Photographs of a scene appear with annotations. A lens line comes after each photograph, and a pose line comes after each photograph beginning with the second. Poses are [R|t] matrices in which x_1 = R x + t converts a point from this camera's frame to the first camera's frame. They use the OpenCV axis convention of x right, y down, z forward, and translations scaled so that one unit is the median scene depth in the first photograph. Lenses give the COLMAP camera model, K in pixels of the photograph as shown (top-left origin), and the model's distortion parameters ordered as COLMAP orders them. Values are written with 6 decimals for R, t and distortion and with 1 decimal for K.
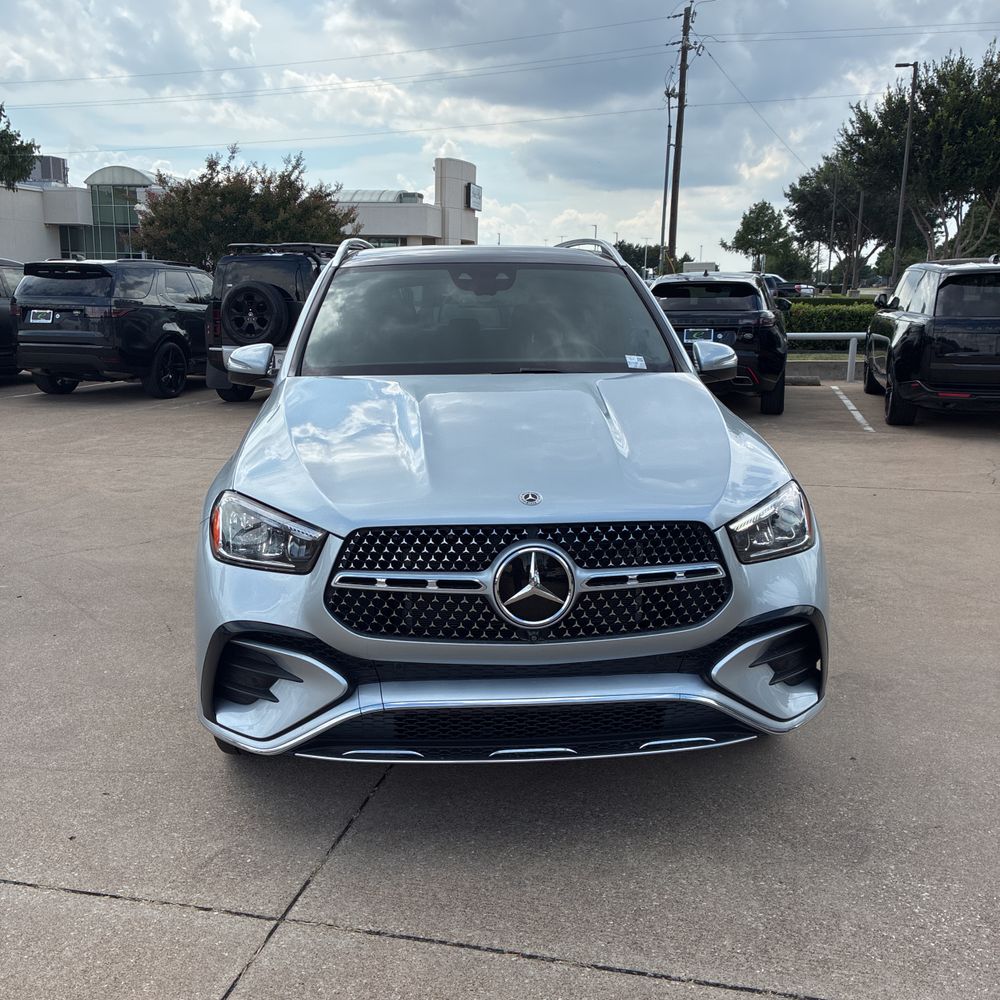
lens RADIAL K [[1013.8, 0, 489.7], [0, 1013.8, 497.7], [0, 0, 1]] dist [0.020069, 0.000000]
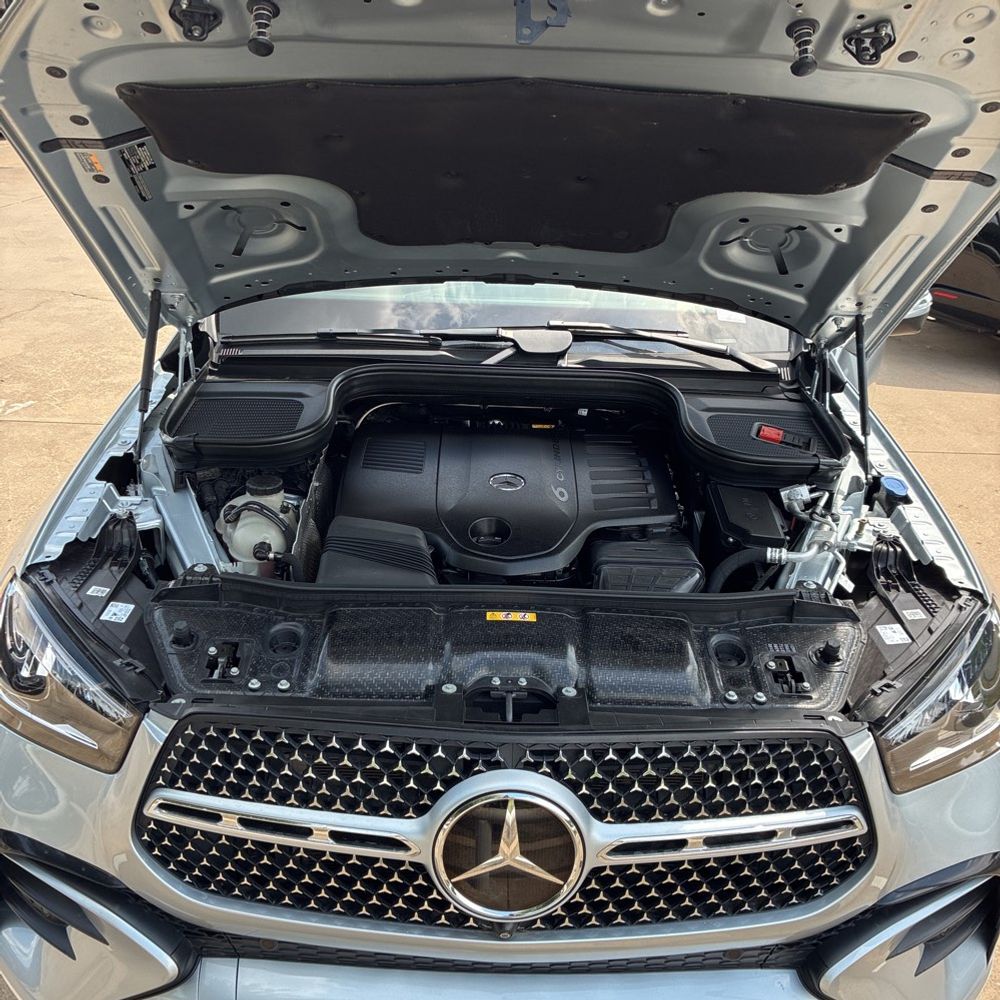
lens RADIAL K [[1013.8, 0, 501.0], [0, 1013.8, 501.5], [0, 0, 1]] dist [0.020069, 0.000000]
pose [[0.996794, 0.064124, -0.047861, 0.024453], [-0.054660, 0.982516, 0.177976, -0.087527], [0.058437, -0.174789, 0.982870, 0.230680]]
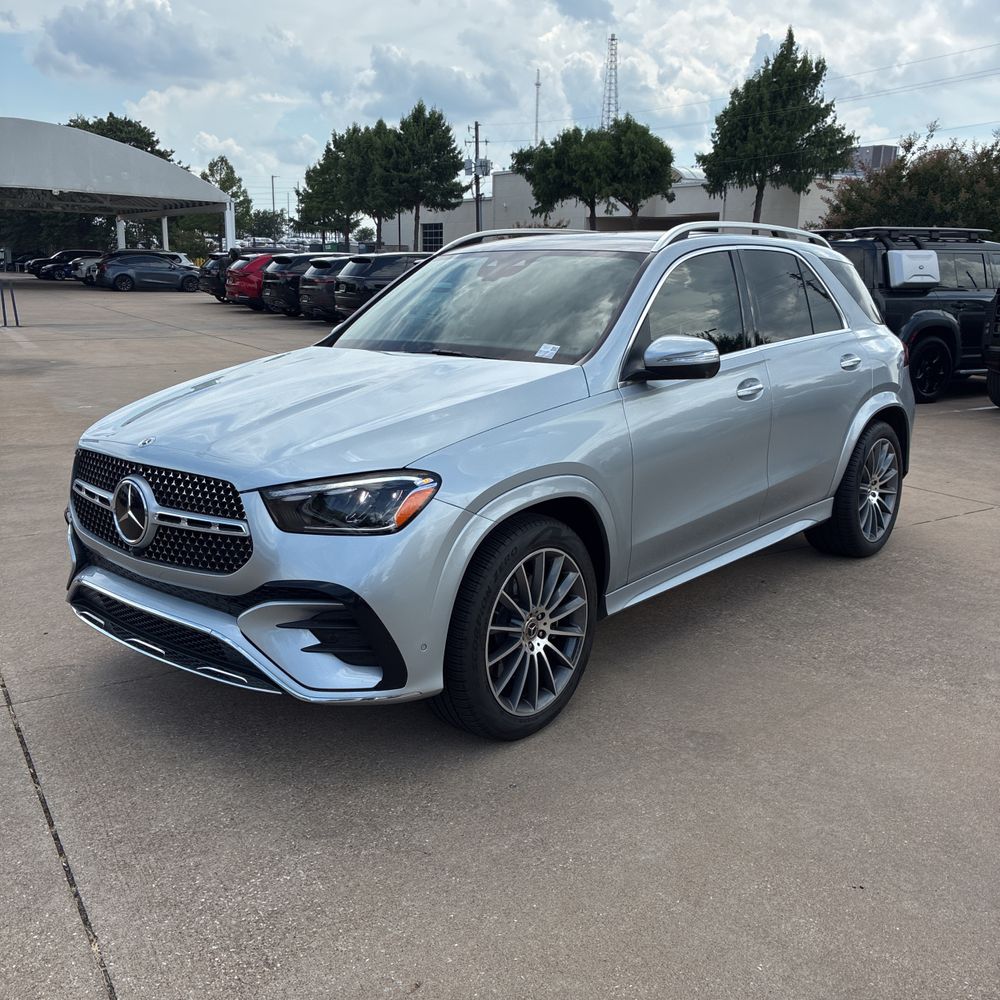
lens RADIAL K [[1013.8, 0, 497.9], [0, 1013.8, 502.3], [0, 0, 1]] dist [0.020069, 0.000000]
pose [[0.706470, 0.158328, -0.689806, 0.566183], [-0.146759, 0.986243, 0.076064, -0.039643], [0.692360, 0.047498, 0.719987, 0.185856]]
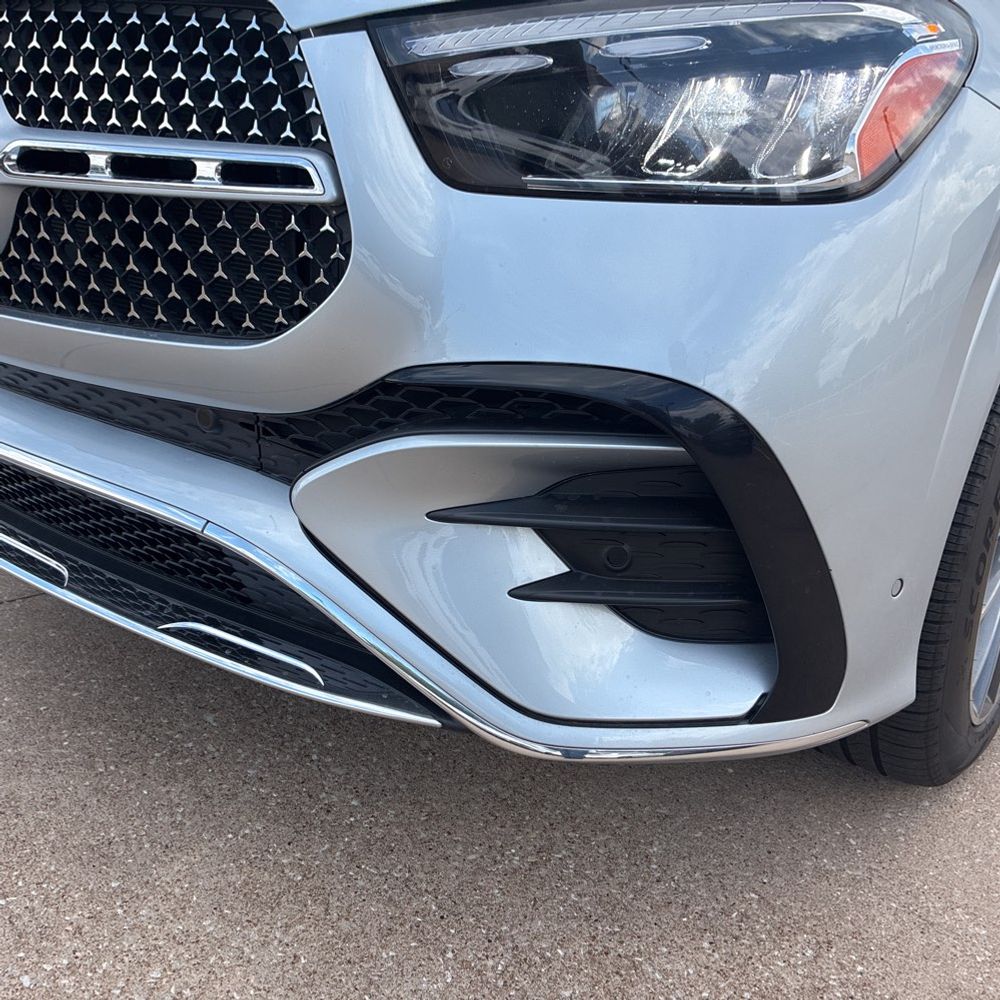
lens RADIAL K [[1013.8, 0, 502.3], [0, 1013.8, 498.5], [0, 0, 1]] dist [0.020069, 0.000000]
pose [[0.738987, 0.271456, -0.616612, 0.233534], [-0.167168, 0.960494, 0.222500, 0.041713], [0.652651, -0.061347, 0.755171, 0.378955]]
